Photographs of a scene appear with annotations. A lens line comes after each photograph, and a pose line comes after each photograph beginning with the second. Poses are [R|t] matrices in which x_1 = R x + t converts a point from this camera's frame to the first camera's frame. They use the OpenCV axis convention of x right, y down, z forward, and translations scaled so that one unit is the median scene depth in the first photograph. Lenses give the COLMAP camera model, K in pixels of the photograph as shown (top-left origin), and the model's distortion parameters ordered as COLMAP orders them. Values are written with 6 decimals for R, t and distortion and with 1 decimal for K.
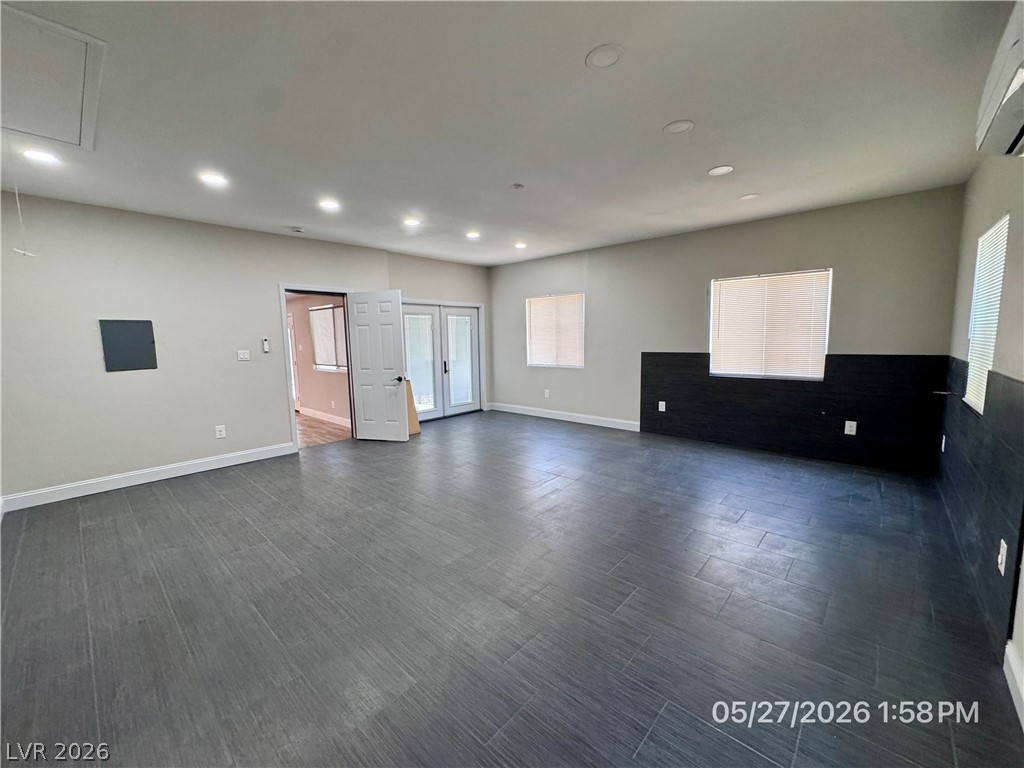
lens RADIAL K [[409.7, 0, 511.3], [0, 409.7, 384.2], [0, 0, 1]] dist [-0.002090, -0.000250]
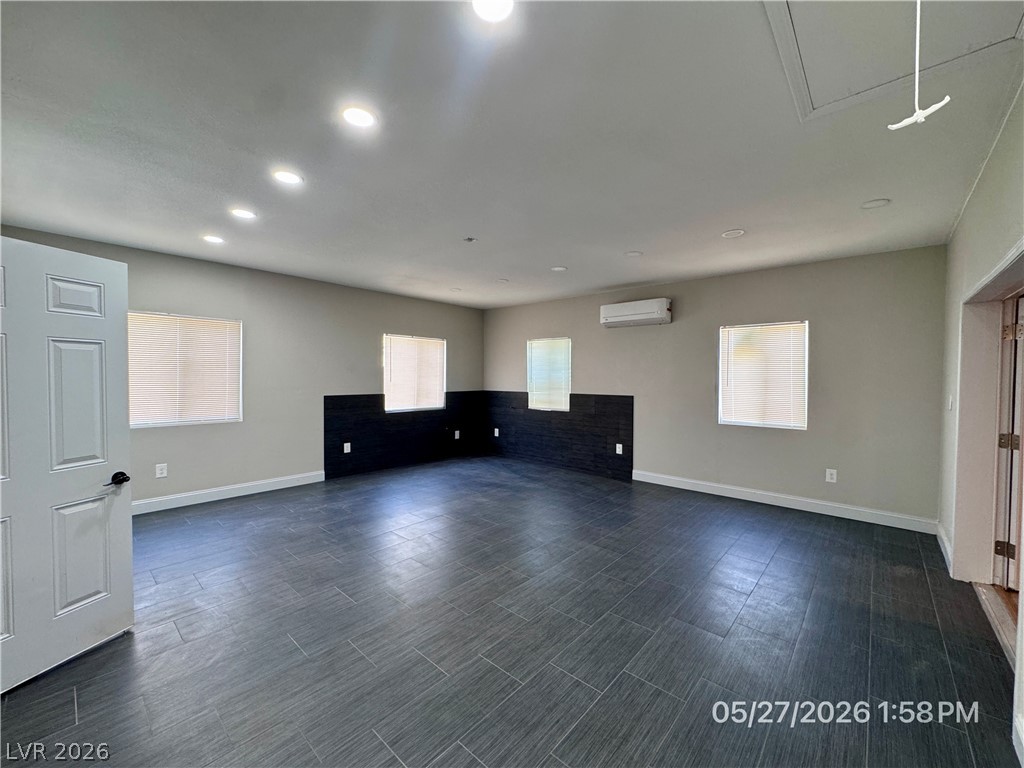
lens RADIAL K [[409.7, 0, 511.0], [0, 409.7, 385.8], [0, 0, 1]] dist [-0.002090, -0.000250]
pose [[-0.009999, -0.005644, 0.999934, -0.712742], [0.108591, 0.994064, 0.006696, -0.067640], [-0.994036, 0.108651, -0.009327, 0.636536]]
